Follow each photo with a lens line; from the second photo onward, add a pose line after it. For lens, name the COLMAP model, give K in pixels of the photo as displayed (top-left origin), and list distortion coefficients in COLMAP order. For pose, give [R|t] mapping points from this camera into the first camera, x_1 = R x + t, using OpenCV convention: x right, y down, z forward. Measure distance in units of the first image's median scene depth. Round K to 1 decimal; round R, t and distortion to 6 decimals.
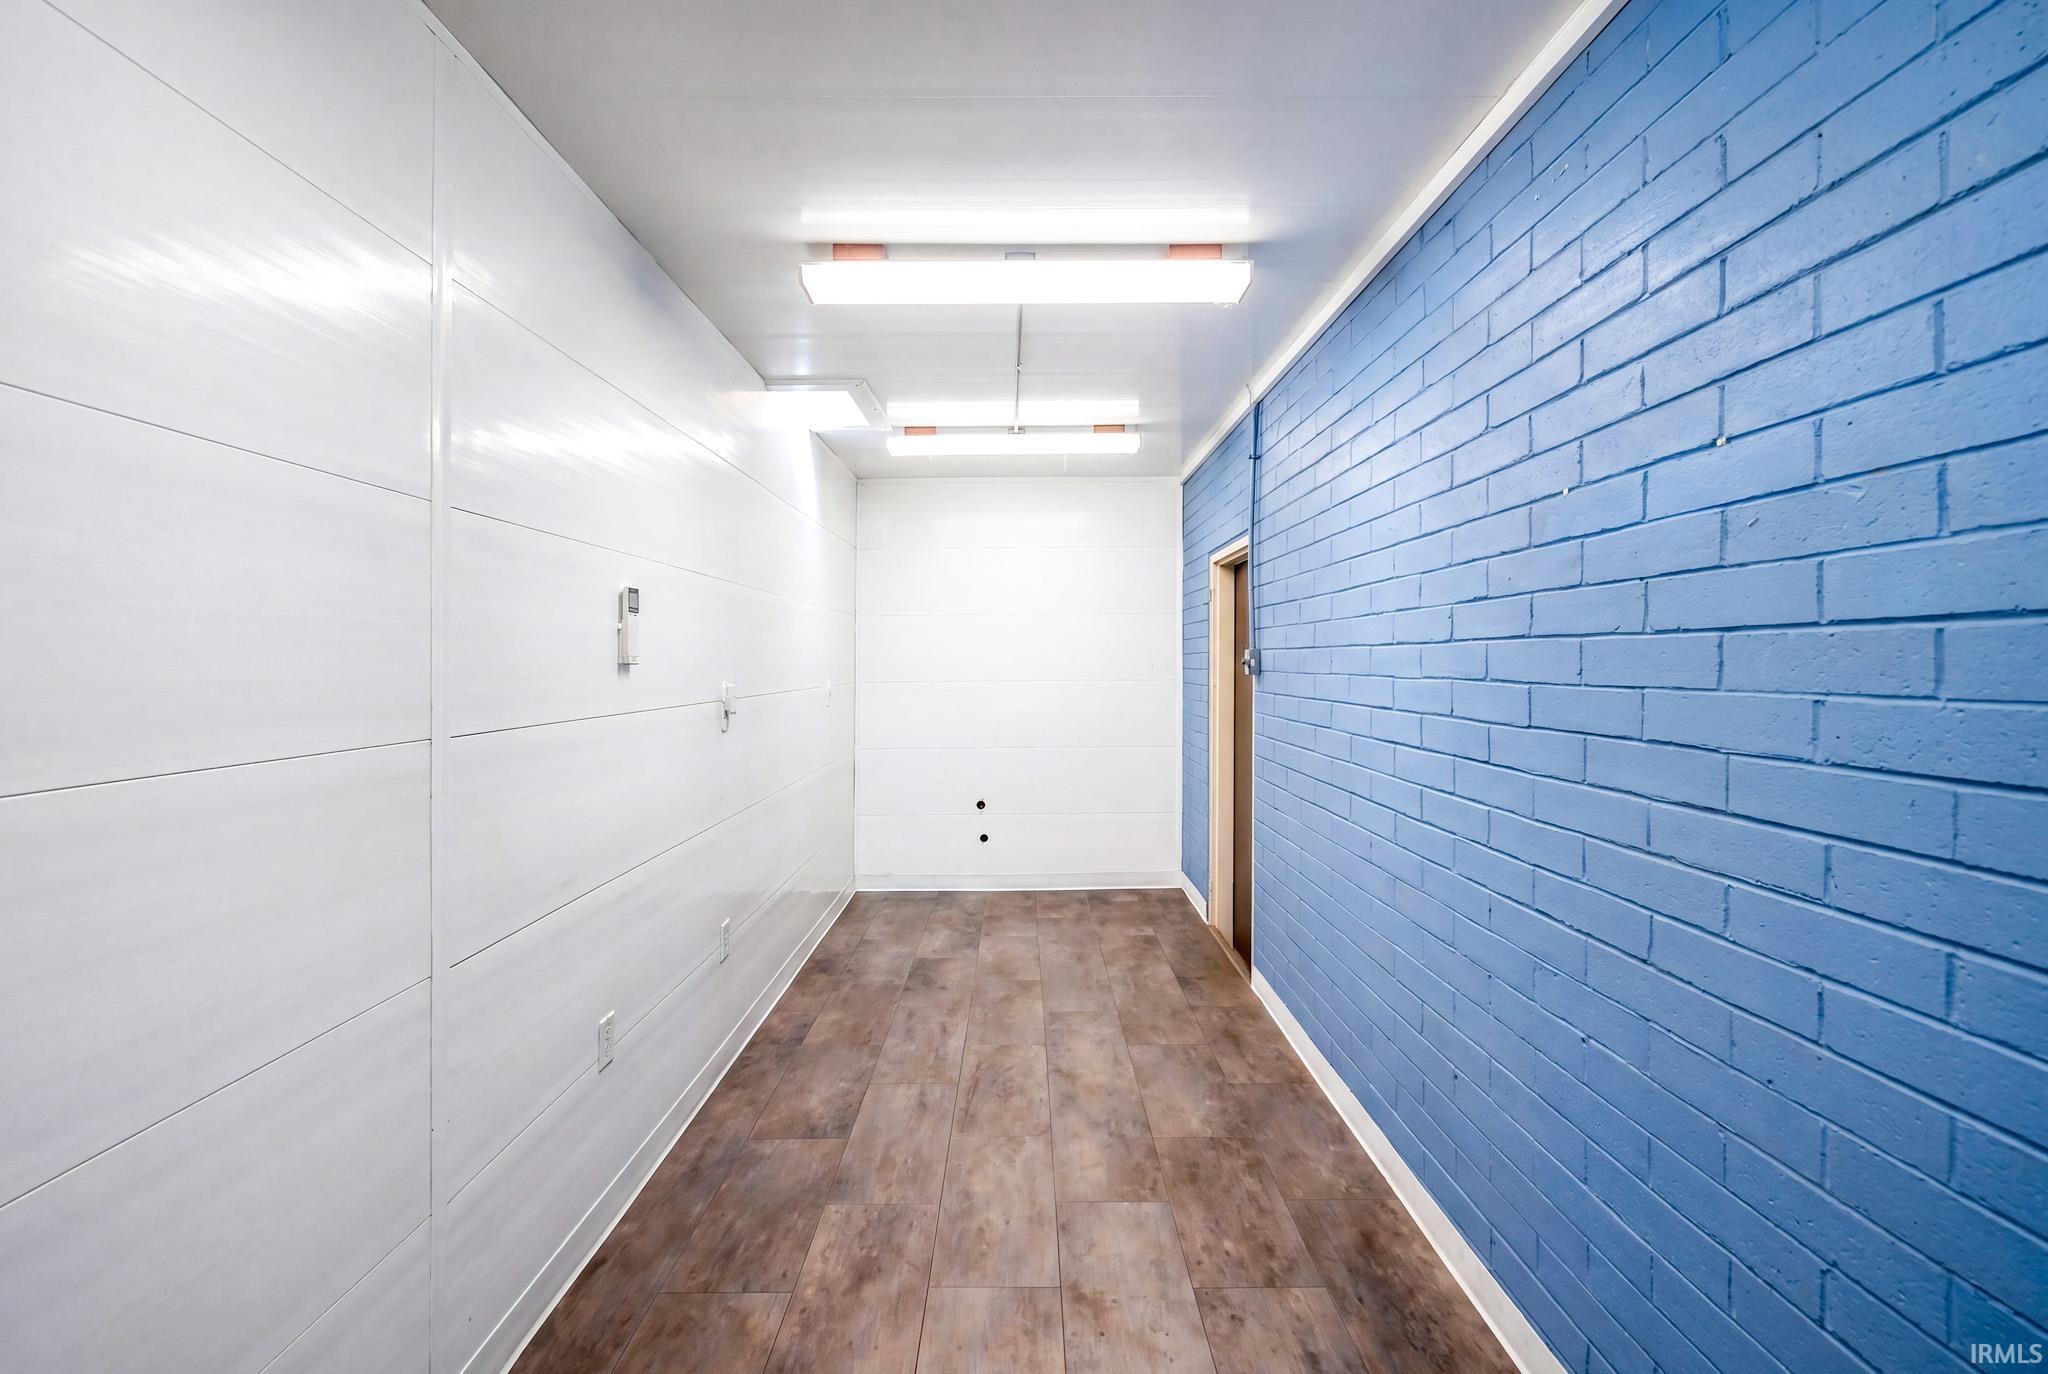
lens RADIAL K [[843.4, 0, 1022.7], [0, 843.4, 684.3], [0, 0, 1]] dist [-0.001001, 0.000077]
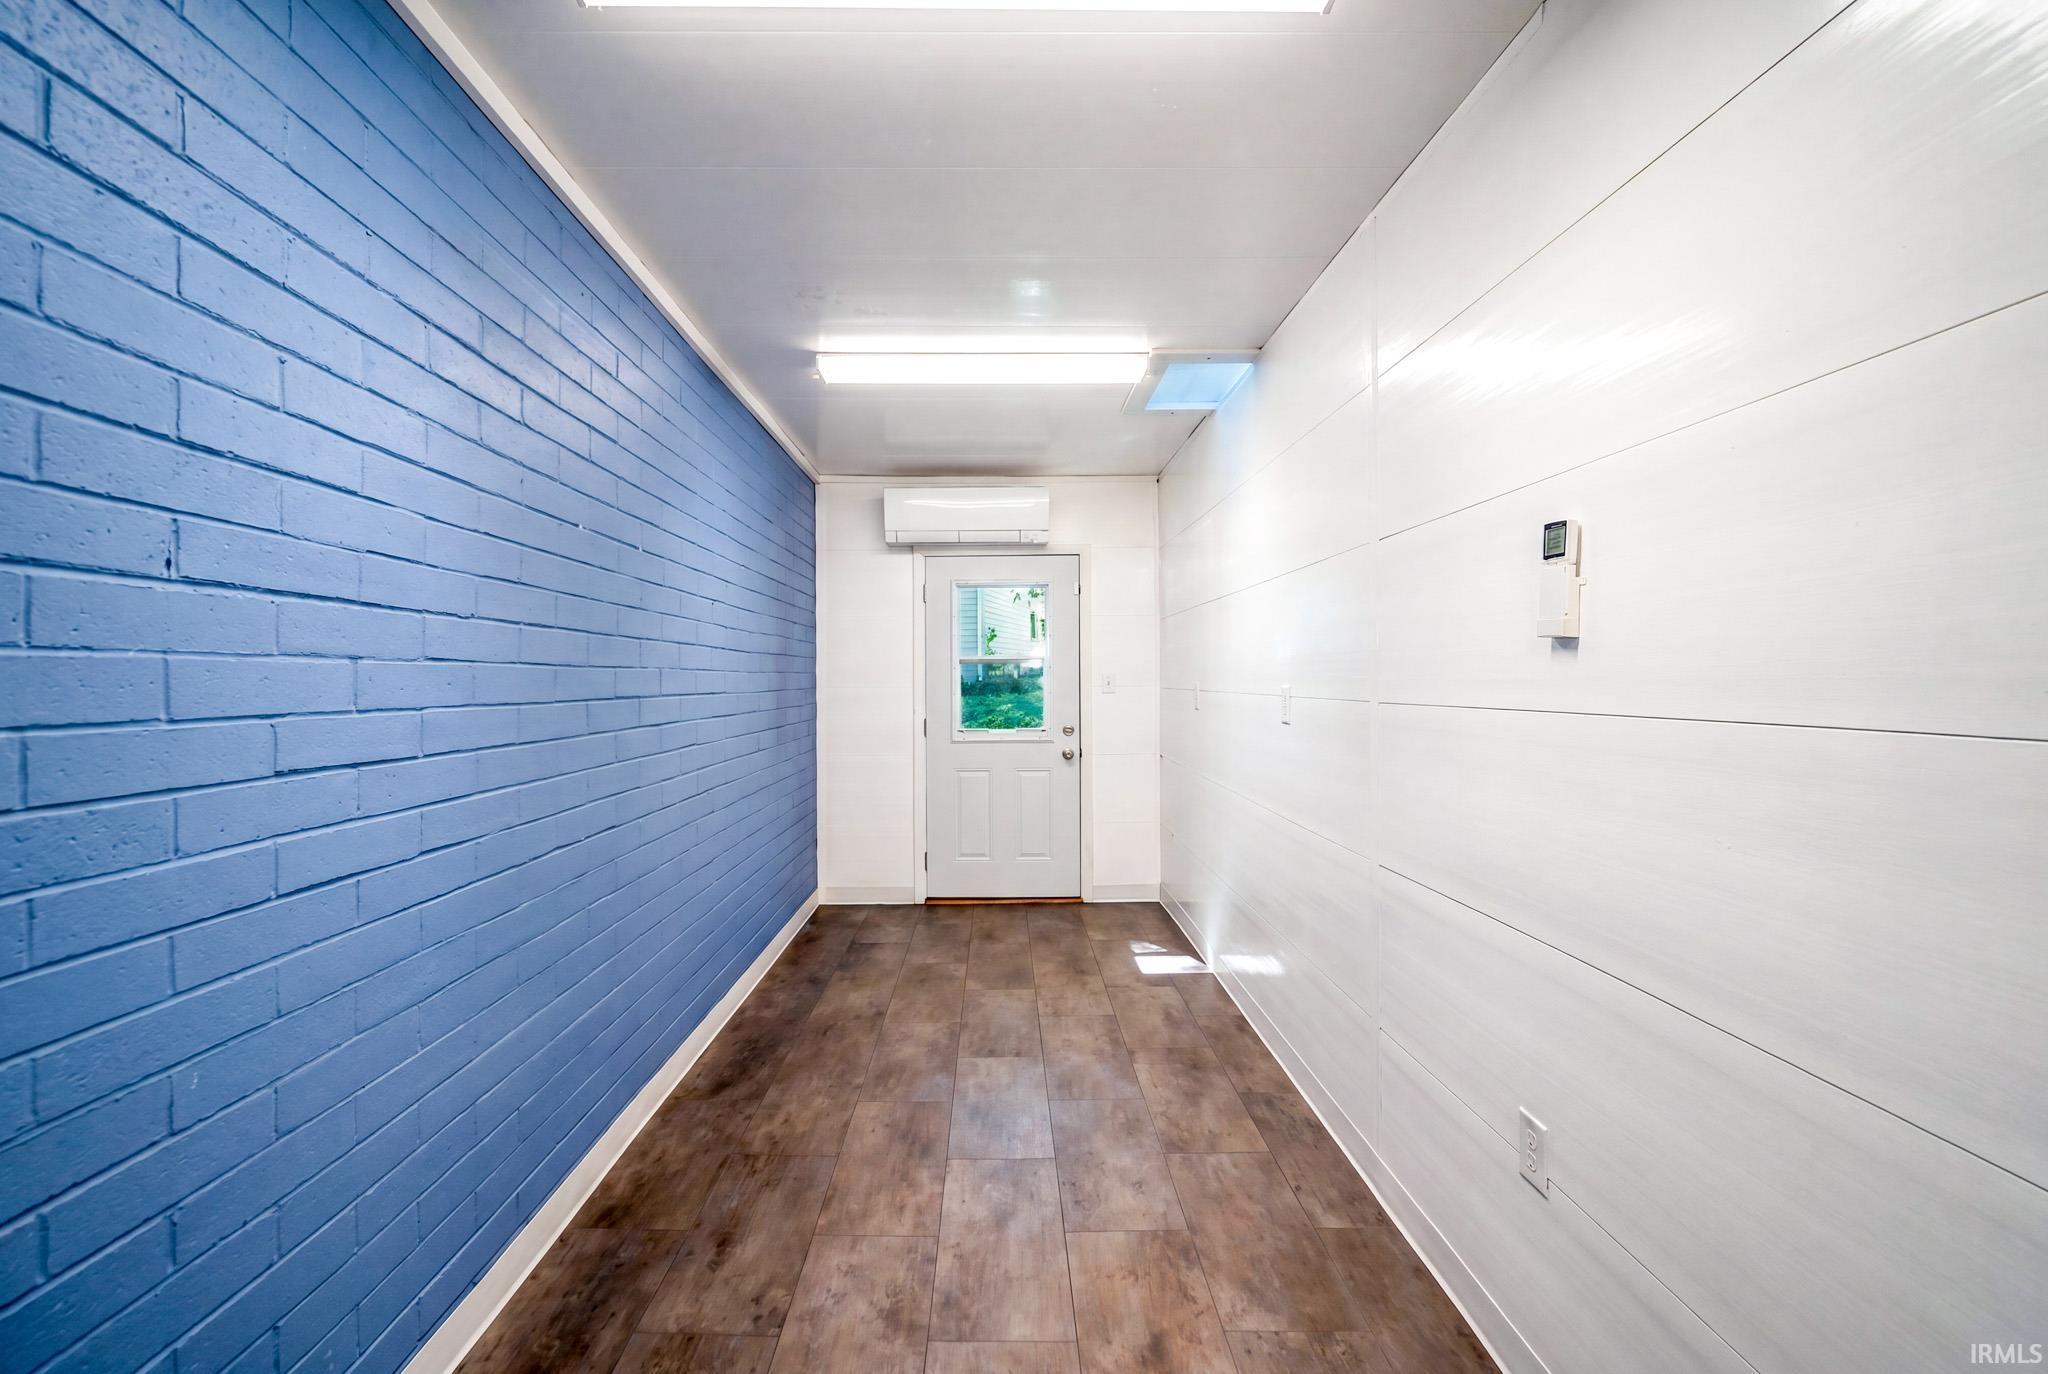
lens RADIAL K [[843.4, 0, 1023.6], [0, 843.4, 686.4], [0, 0, 1]] dist [-0.001001, 0.000077]
pose [[-0.999923, -0.001689, 0.012301, -0.068097], [-0.001630, 0.999987, 0.004837, 0.019795], [-0.012309, 0.004817, -0.999913, 1.938270]]
